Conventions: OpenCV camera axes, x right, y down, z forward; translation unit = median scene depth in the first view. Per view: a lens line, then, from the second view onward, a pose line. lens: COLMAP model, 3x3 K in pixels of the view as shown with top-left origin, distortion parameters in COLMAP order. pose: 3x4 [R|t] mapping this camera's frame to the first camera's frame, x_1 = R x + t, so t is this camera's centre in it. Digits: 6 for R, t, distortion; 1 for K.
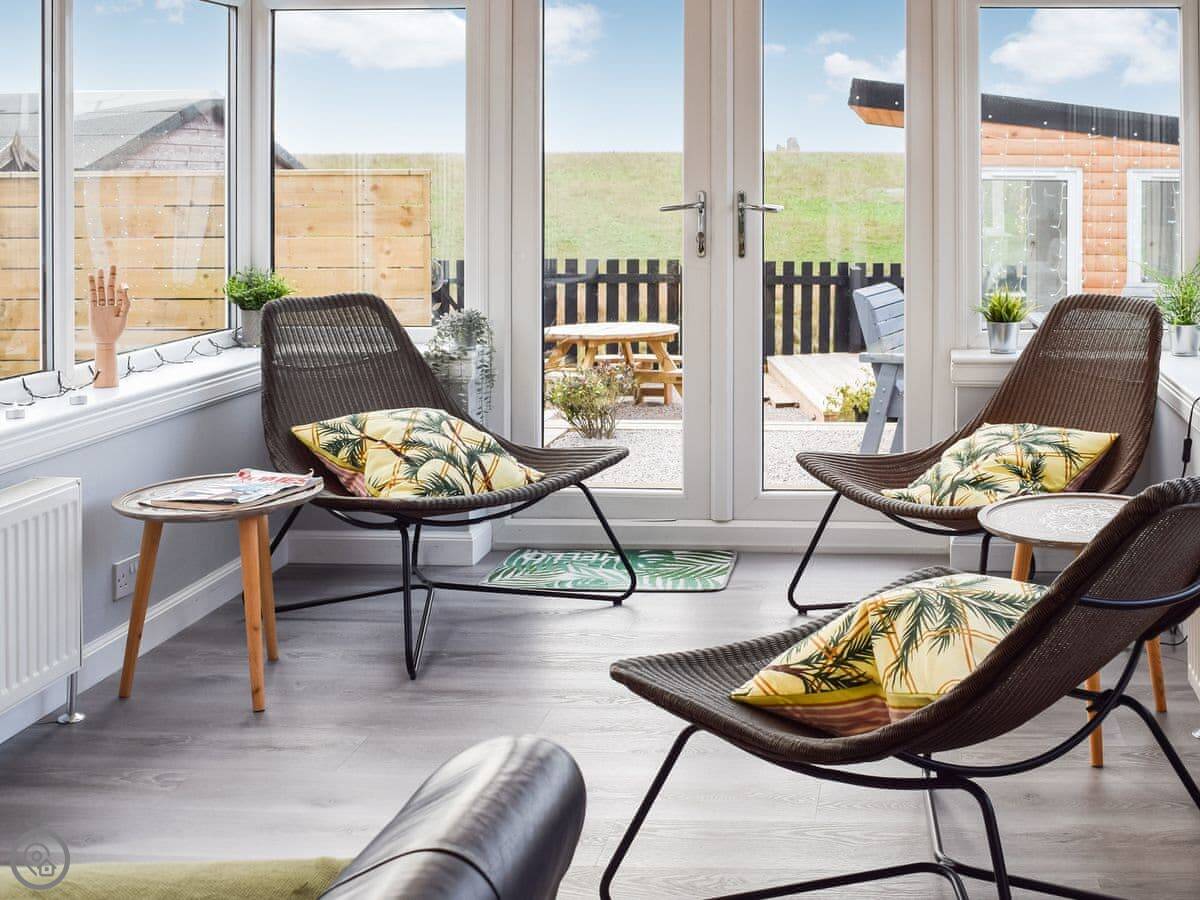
lens RADIAL K [[2960.2, 0, 600.0], [0, 2960.2, 450.0], [0, 0, 1]] dist [-0.355621, -0.321961]
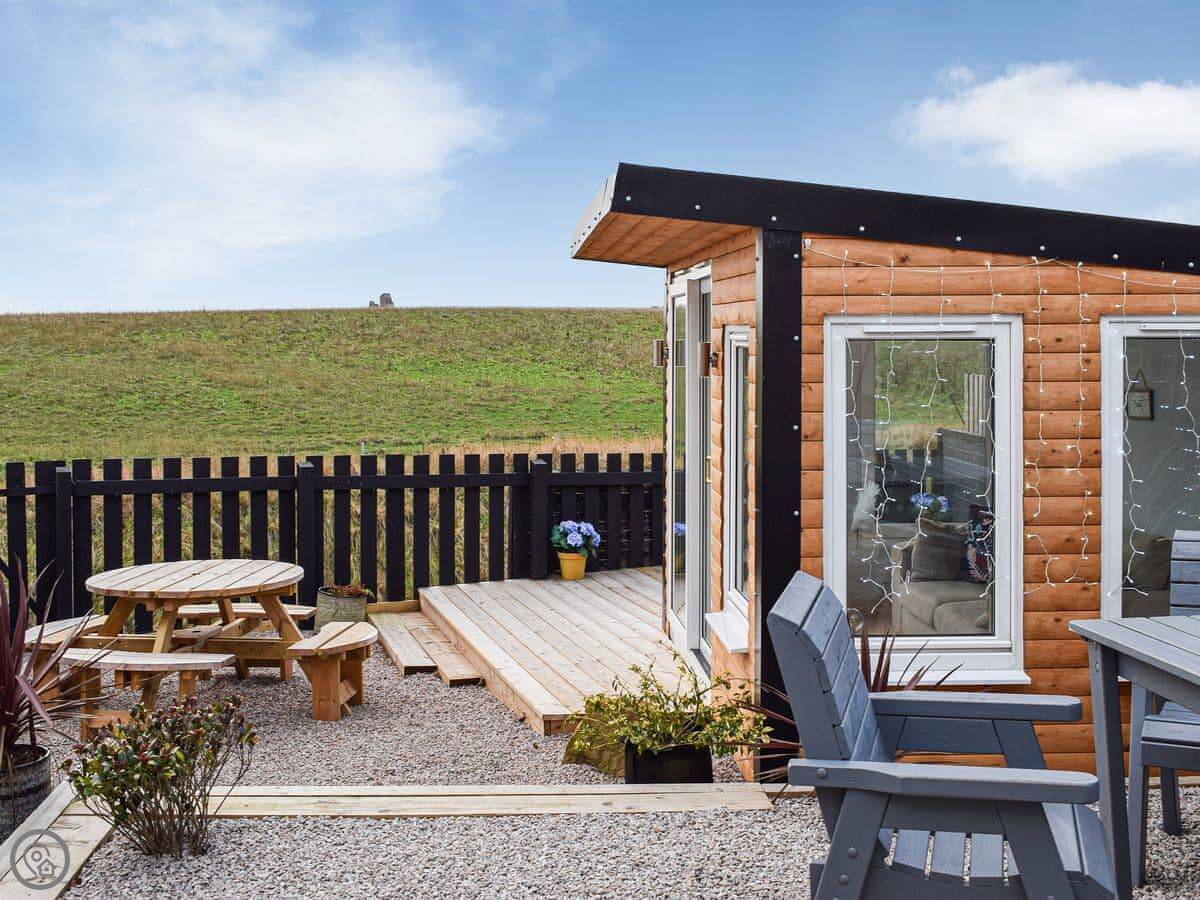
lens RADIAL K [[2960.2, 0, 600.0], [0, 2960.2, 450.0], [0, 0, 1]] dist [-0.355621, -0.321961]
pose [[0.990429, -0.013354, 0.137372, 0.002643], [0.020628, 0.998451, -0.051667, -0.032429], [-0.136470, 0.054006, 0.989171, 0.339043]]
